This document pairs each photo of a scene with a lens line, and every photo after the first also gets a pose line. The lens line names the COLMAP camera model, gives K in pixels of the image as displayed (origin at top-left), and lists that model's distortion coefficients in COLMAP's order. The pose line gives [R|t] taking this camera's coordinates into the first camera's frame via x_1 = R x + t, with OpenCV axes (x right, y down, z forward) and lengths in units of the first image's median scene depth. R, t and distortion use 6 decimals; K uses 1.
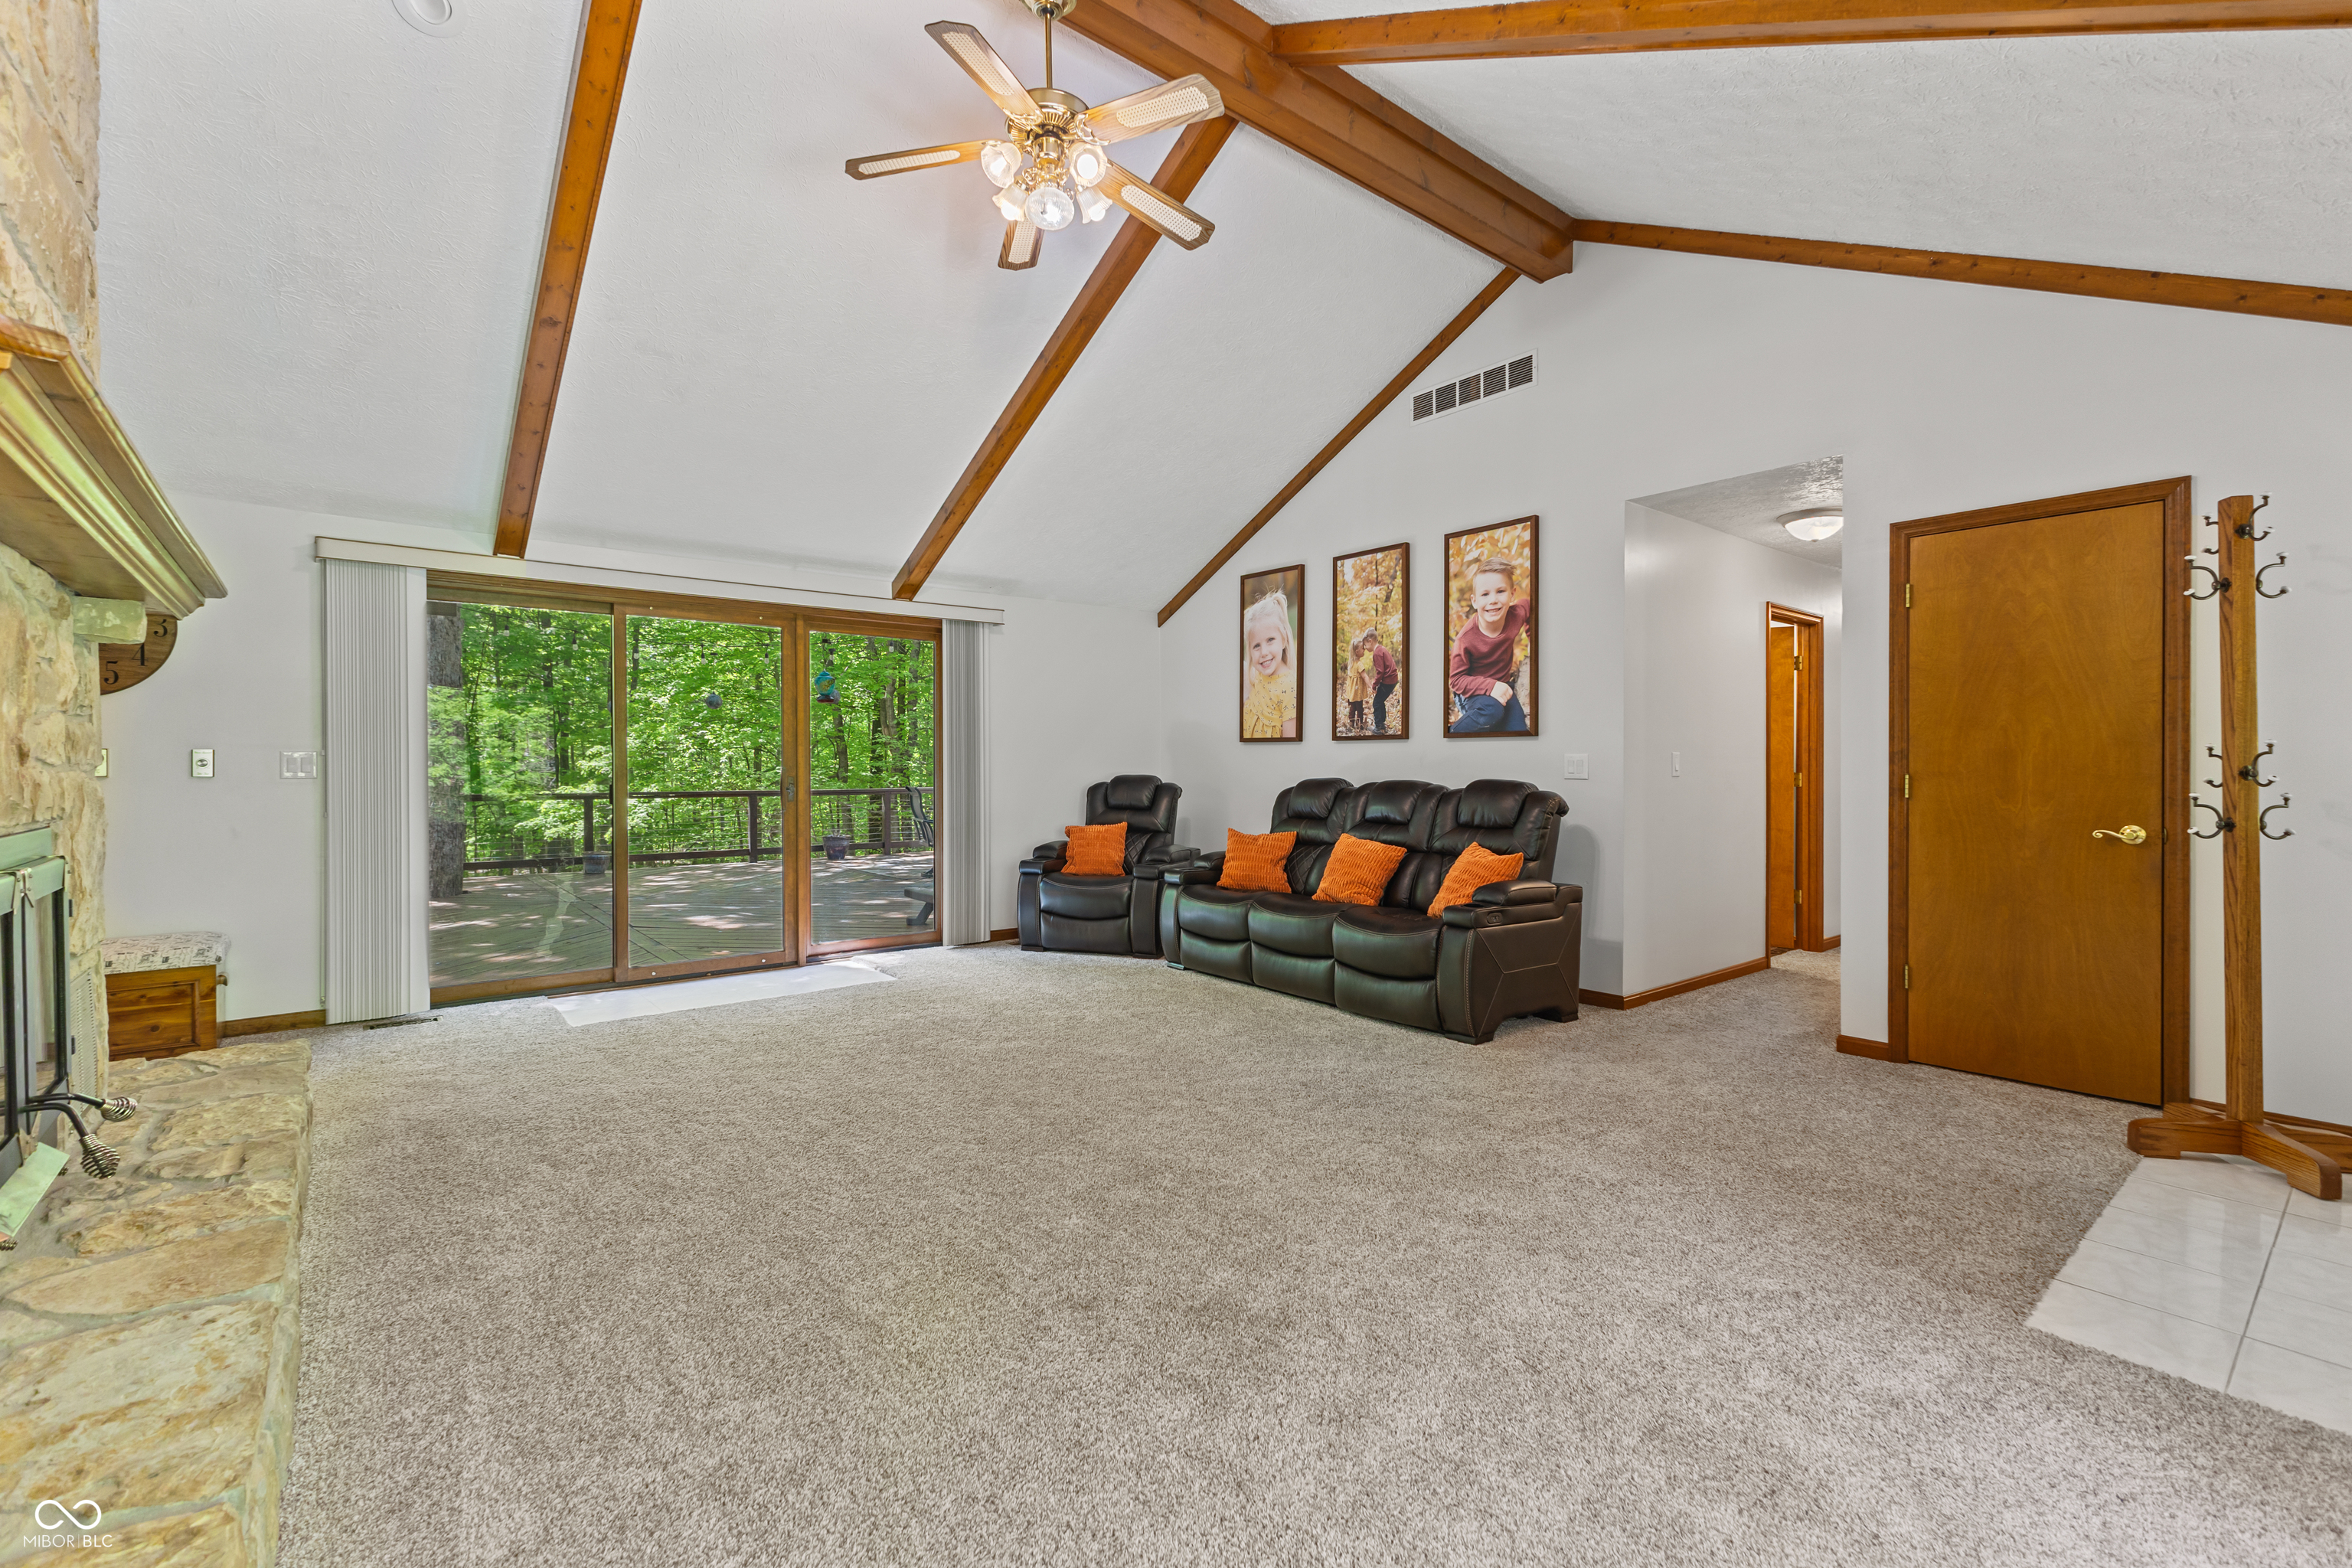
lens RADIAL K [[1031.0, 0, 1183.4], [0, 1031.0, 771.2], [0, 0, 1]] dist [0.001118, 0.000285]
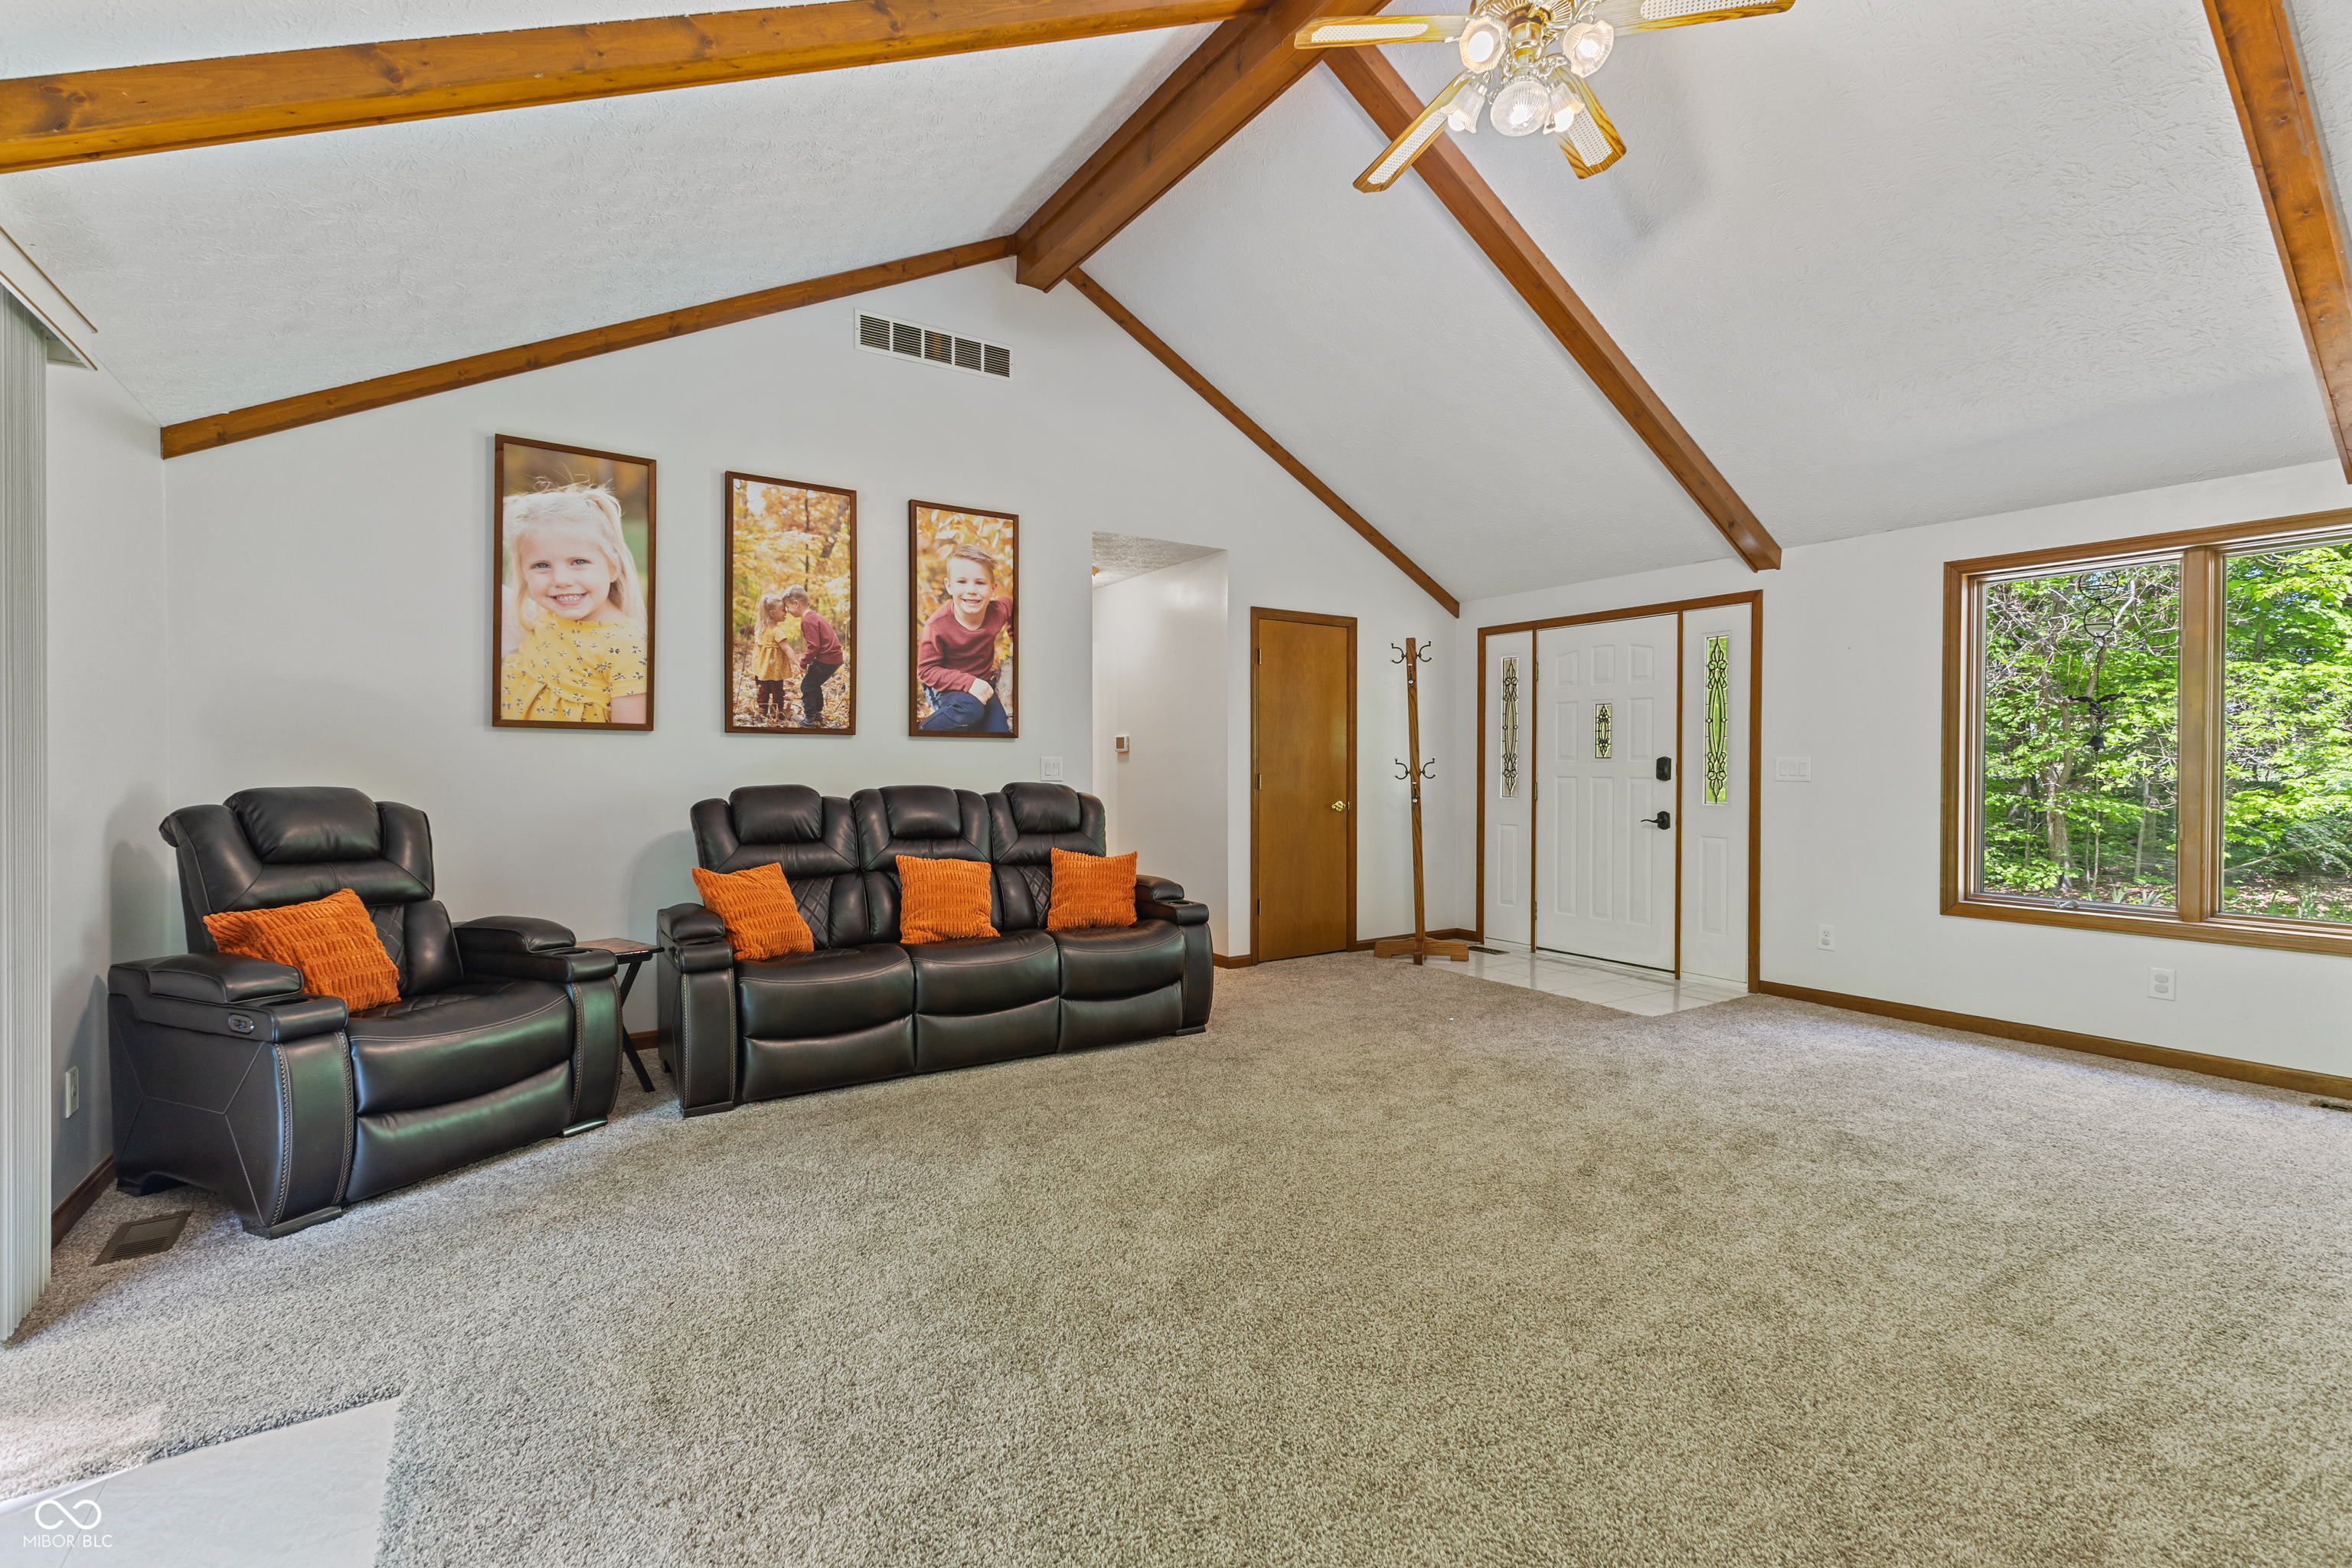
lens RADIAL K [[1017.3, 0, 1173.0], [0, 1017.3, 776.9], [0, 0, 1]] dist [0.000472, -0.000073]
pose [[0.098185, -0.009013, 0.995127, -0.575701], [0.004093, 0.999954, 0.008653, -0.004439], [-0.995160, 0.003224, 0.098218, 0.703597]]
